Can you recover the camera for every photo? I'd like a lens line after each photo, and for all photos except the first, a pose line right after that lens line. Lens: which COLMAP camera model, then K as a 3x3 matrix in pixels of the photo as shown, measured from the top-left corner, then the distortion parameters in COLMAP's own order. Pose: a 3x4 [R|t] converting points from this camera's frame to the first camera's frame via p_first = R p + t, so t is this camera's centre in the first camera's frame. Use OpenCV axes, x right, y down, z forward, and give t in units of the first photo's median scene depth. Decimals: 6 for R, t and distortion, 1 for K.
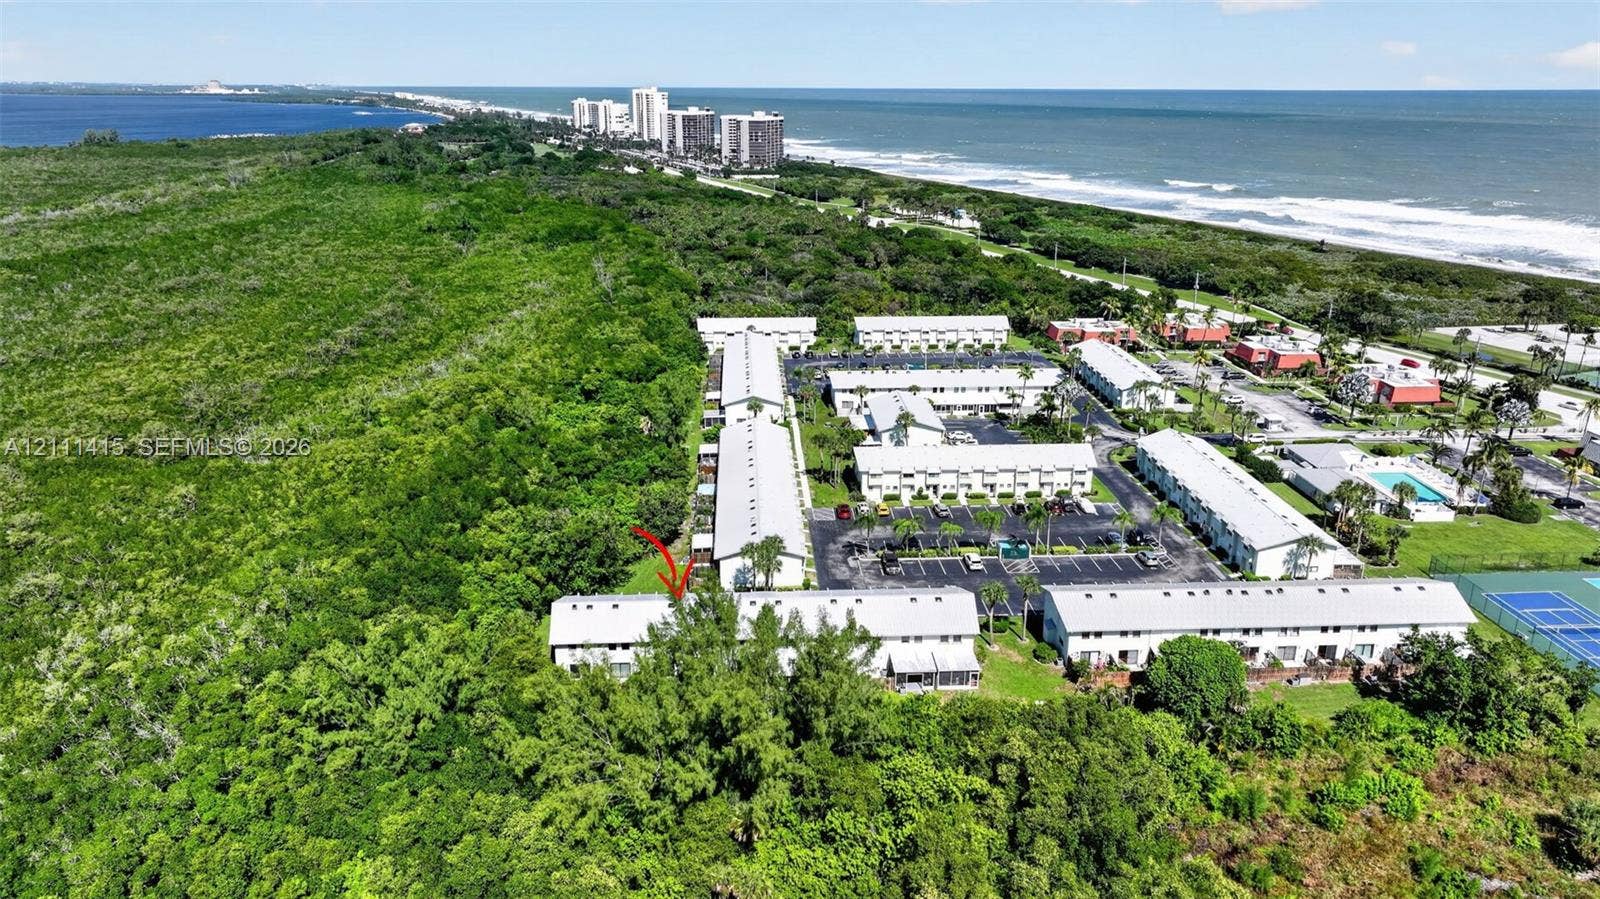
lens RADIAL K [[1150.4, 0, 804.9], [0, 1150.4, 448.1], [0, 0, 1]] dist [-0.002542, 0.020550]
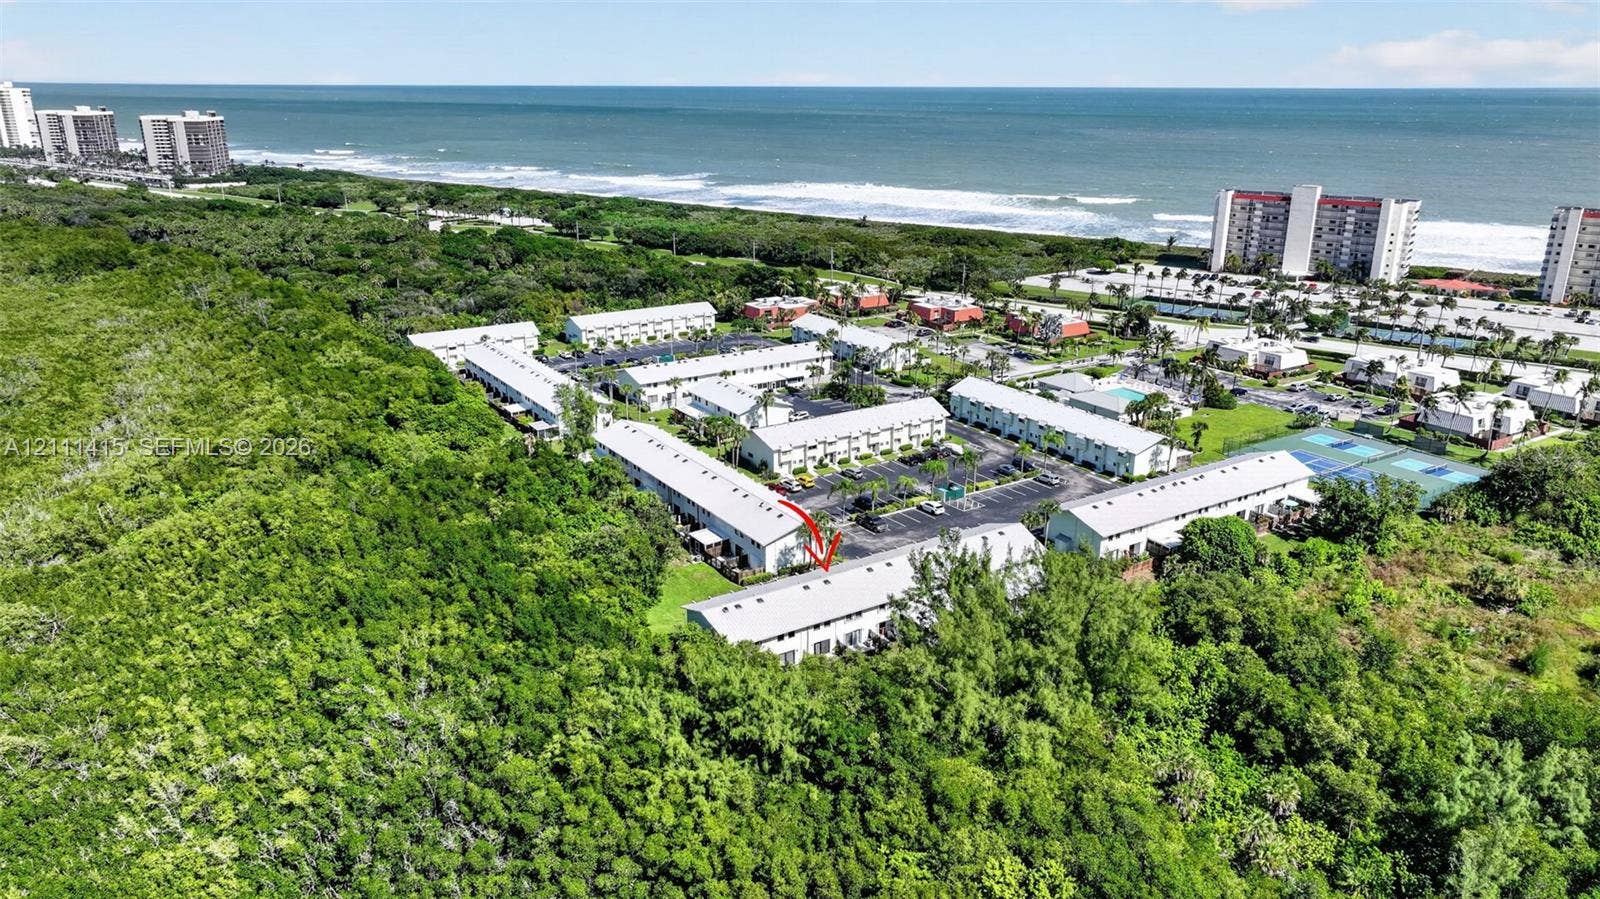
lens RADIAL K [[1150.4, 0, 804.9], [0, 1150.4, 448.1], [0, 0, 1]] dist [-0.002542, 0.020550]
pose [[0.860194, -0.154050, 0.486142, -0.429884], [0.152834, 0.987340, 0.042443, -0.021687], [-0.486526, 0.037790, 0.872848, 0.071962]]
